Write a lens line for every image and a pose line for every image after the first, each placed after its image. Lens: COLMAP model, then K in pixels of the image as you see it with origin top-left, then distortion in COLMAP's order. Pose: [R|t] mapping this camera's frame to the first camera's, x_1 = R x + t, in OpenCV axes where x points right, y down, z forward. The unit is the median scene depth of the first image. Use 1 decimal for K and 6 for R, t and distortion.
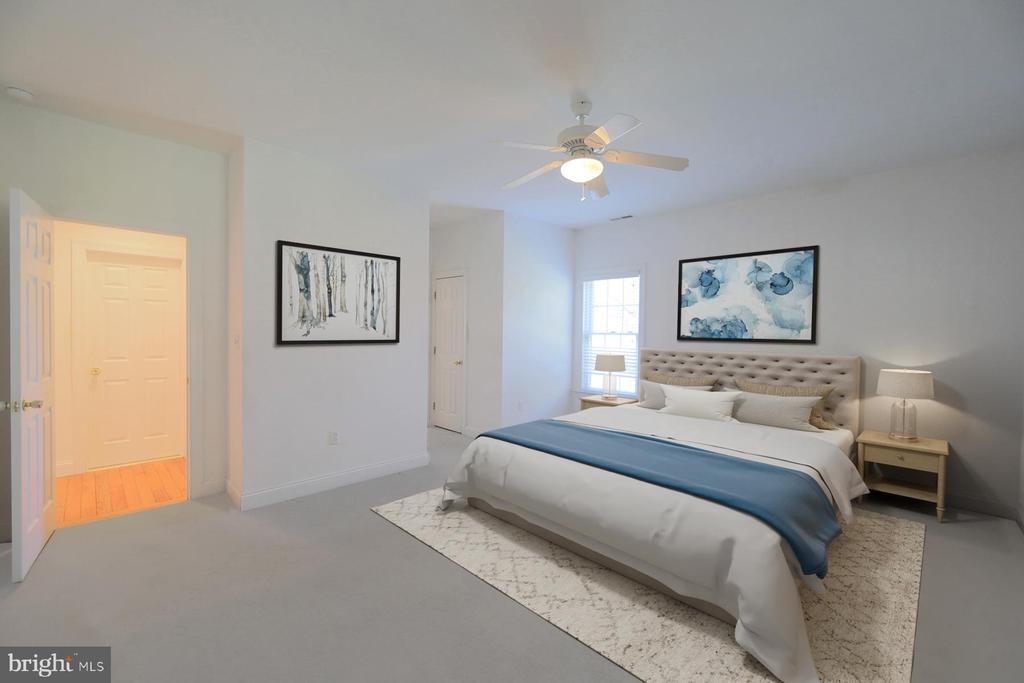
lens RADIAL K [[433.7, 0, 514.7], [0, 433.7, 340.6], [0, 0, 1]] dist [-0.000791, 0.000040]
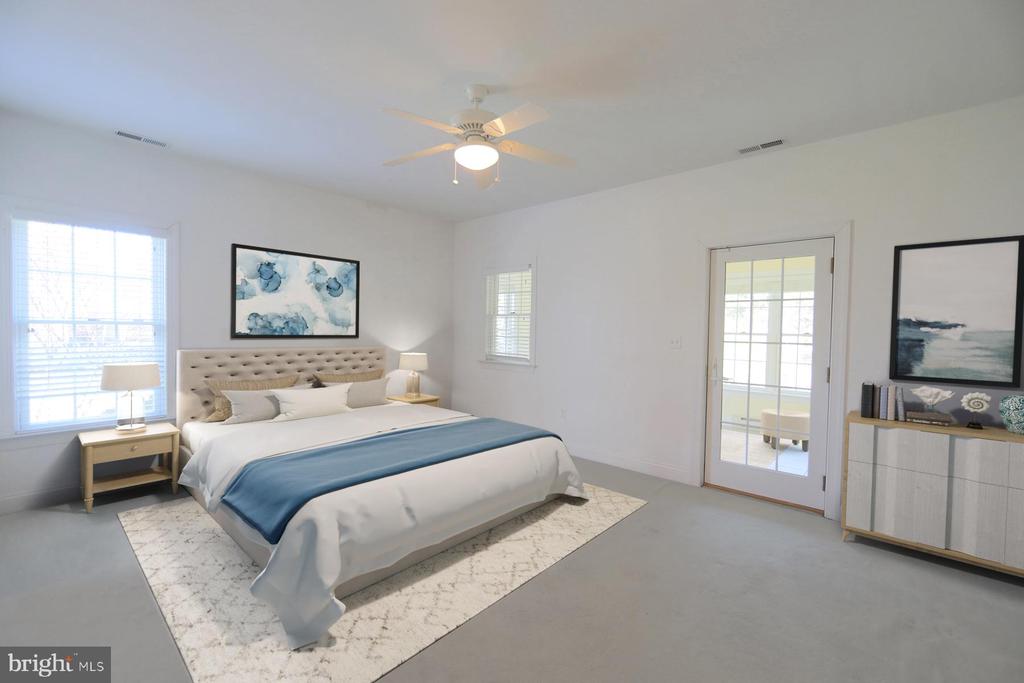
lens RADIAL K [[433.7, 0, 514.7], [0, 433.7, 340.6], [0, 0, 1]] dist [-0.000791, 0.000040]
pose [[-0.052953, -0.036899, 0.997915, -0.553807], [0.006679, 0.999282, 0.037304, -0.027333], [-0.998575, 0.008640, -0.052669, 0.558449]]
